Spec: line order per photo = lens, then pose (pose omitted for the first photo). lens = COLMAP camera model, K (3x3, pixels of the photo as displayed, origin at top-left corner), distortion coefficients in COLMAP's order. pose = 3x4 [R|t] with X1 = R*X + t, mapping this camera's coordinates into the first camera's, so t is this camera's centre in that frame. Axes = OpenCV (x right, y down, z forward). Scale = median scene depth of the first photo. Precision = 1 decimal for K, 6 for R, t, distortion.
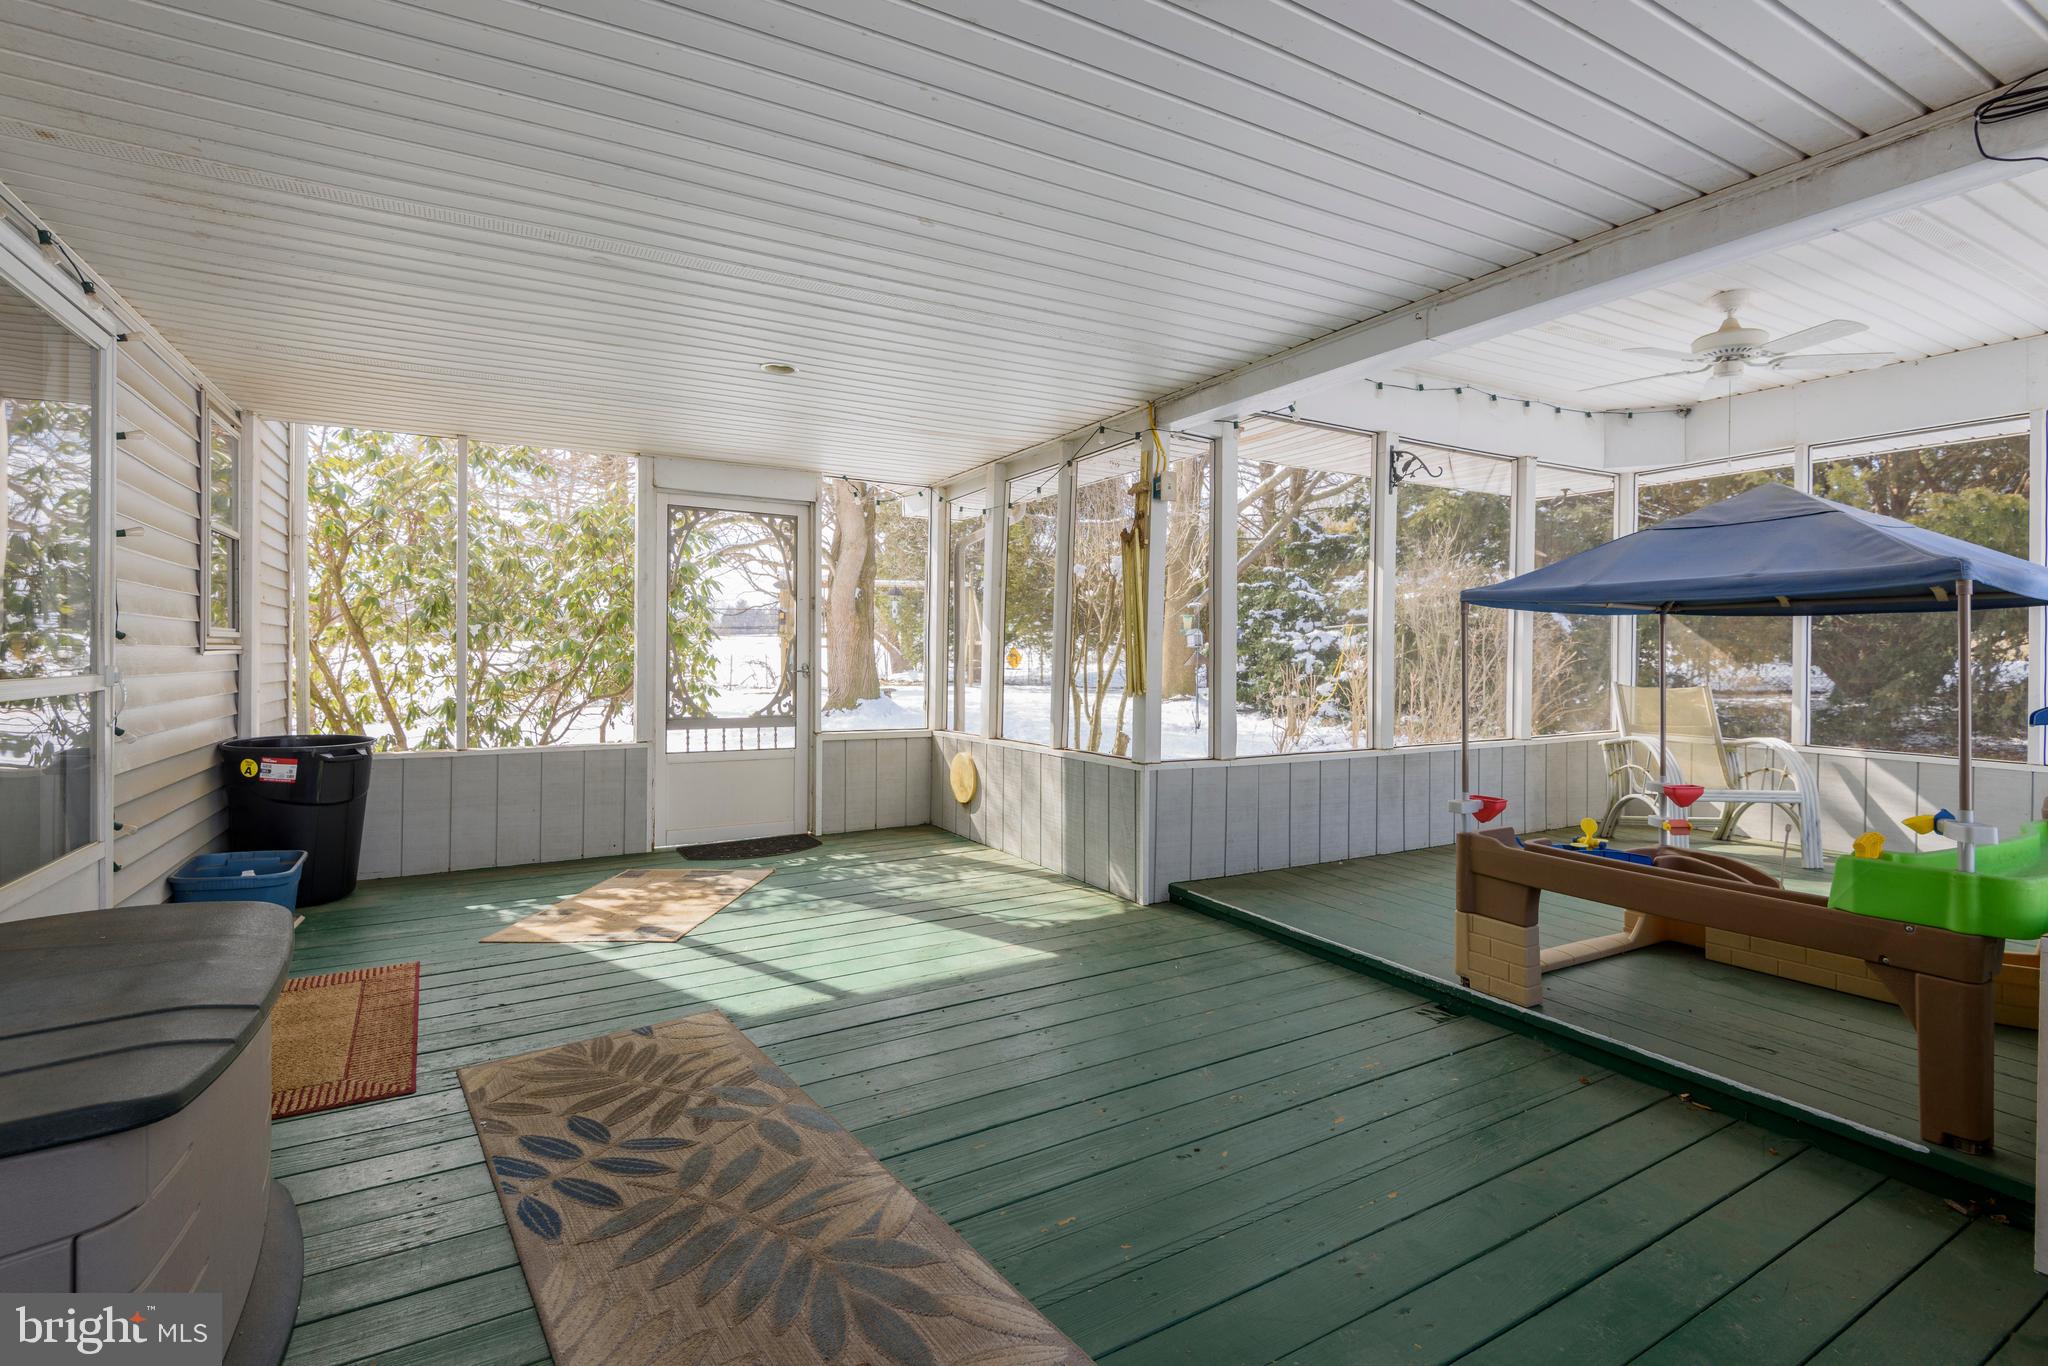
lens RADIAL K [[940.7, 0, 1013.6], [0, 940.7, 665.2], [0, 0, 1]] dist [0.016833, -0.003528]
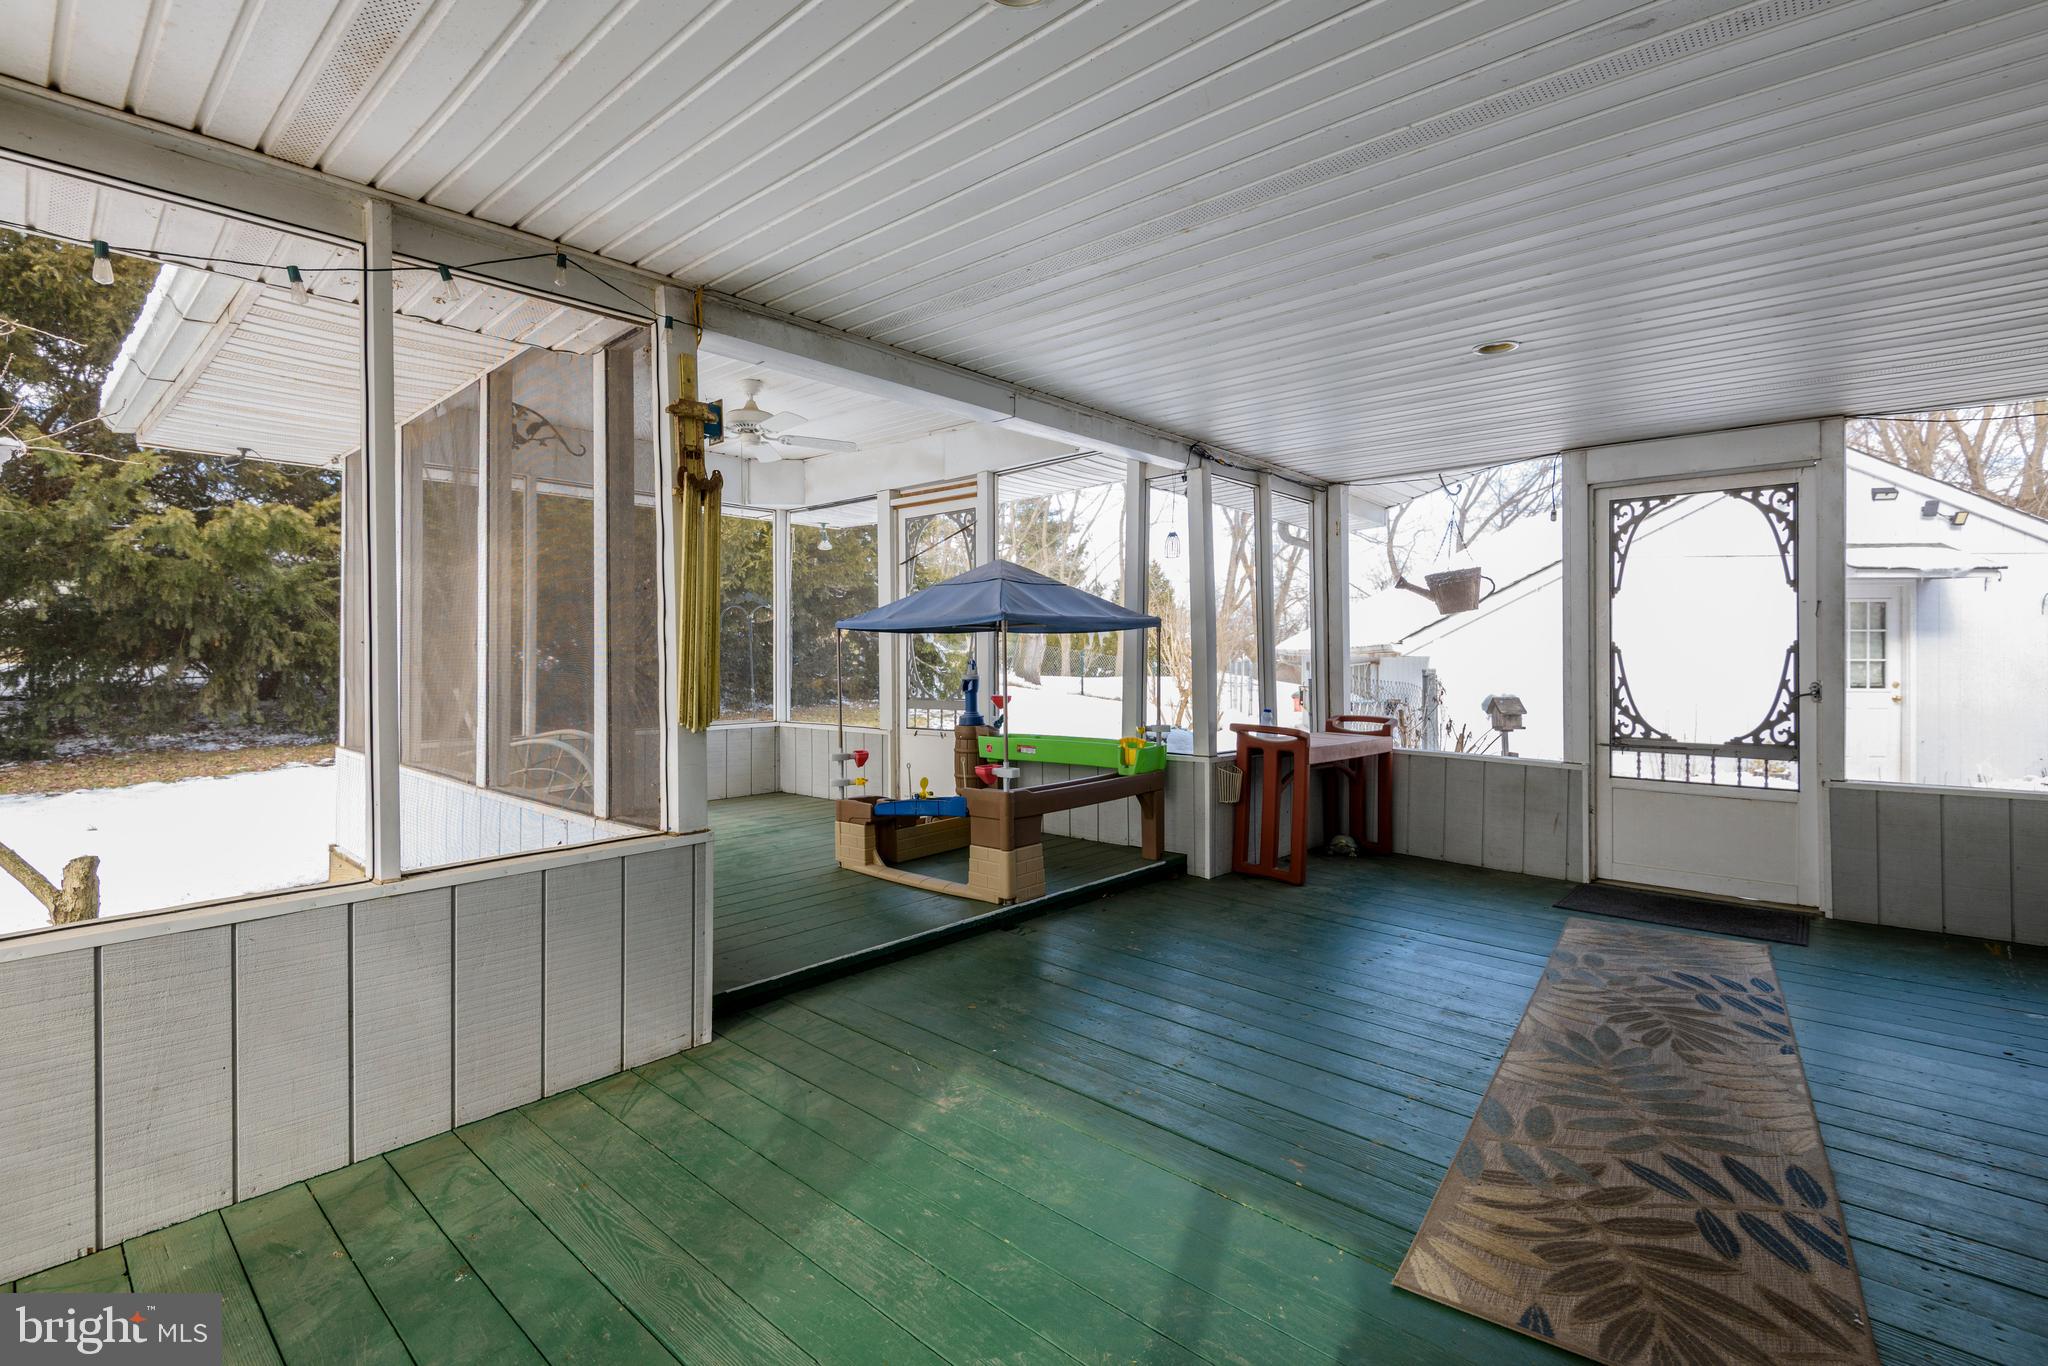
lens RADIAL K [[940.7, 0, 1017.4], [0, 940.7, 662.5], [0, 0, 1]] dist [0.016833, -0.003528]
pose [[-0.312567, -0.015474, 0.949770, -0.991651], [0.004319, 0.999834, 0.017711, -0.044791], [-0.949886, 0.009637, -0.312448, 1.743123]]
